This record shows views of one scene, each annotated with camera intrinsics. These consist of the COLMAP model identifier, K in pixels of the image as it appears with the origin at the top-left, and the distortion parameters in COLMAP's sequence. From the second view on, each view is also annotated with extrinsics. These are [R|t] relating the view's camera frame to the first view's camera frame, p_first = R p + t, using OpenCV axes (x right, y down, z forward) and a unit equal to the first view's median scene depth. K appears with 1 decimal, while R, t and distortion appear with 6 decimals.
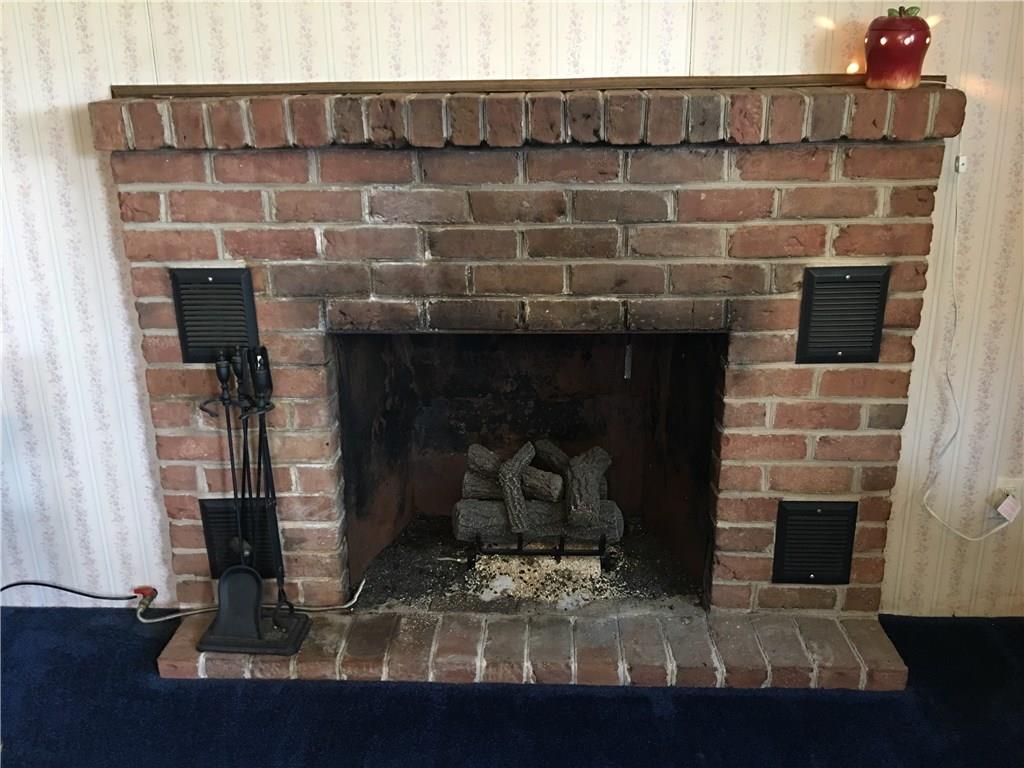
lens RADIAL K [[862.4, 0, 515.4], [0, 862.4, 383.0], [0, 0, 1]] dist [0.050707, -0.023993]
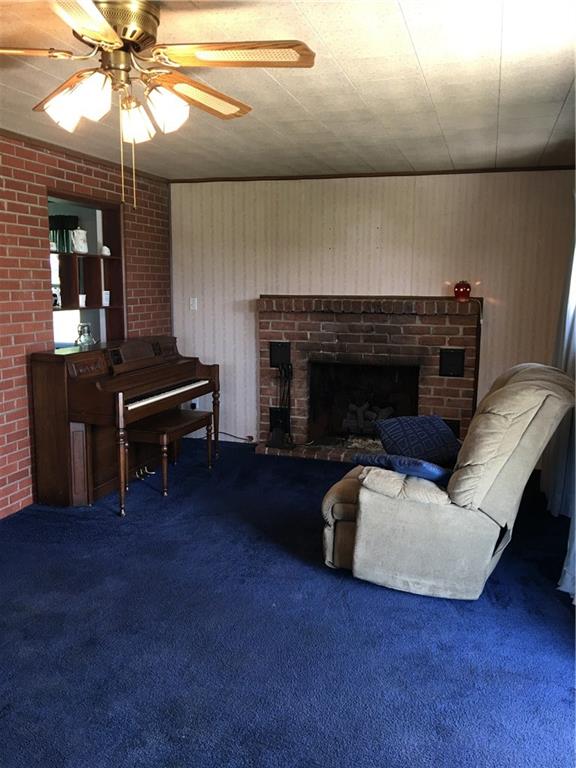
lens RADIAL K [[646.8, 0, 287.6], [0, 646.8, 385.2], [0, 0, 1]] dist [0.050707, -0.023993]
pose [[0.963015, 0.060577, -0.262549, 0.427398], [-0.095501, 0.987880, -0.122364, 0.392343], [0.251954, 0.142912, 0.957129, -1.647020]]
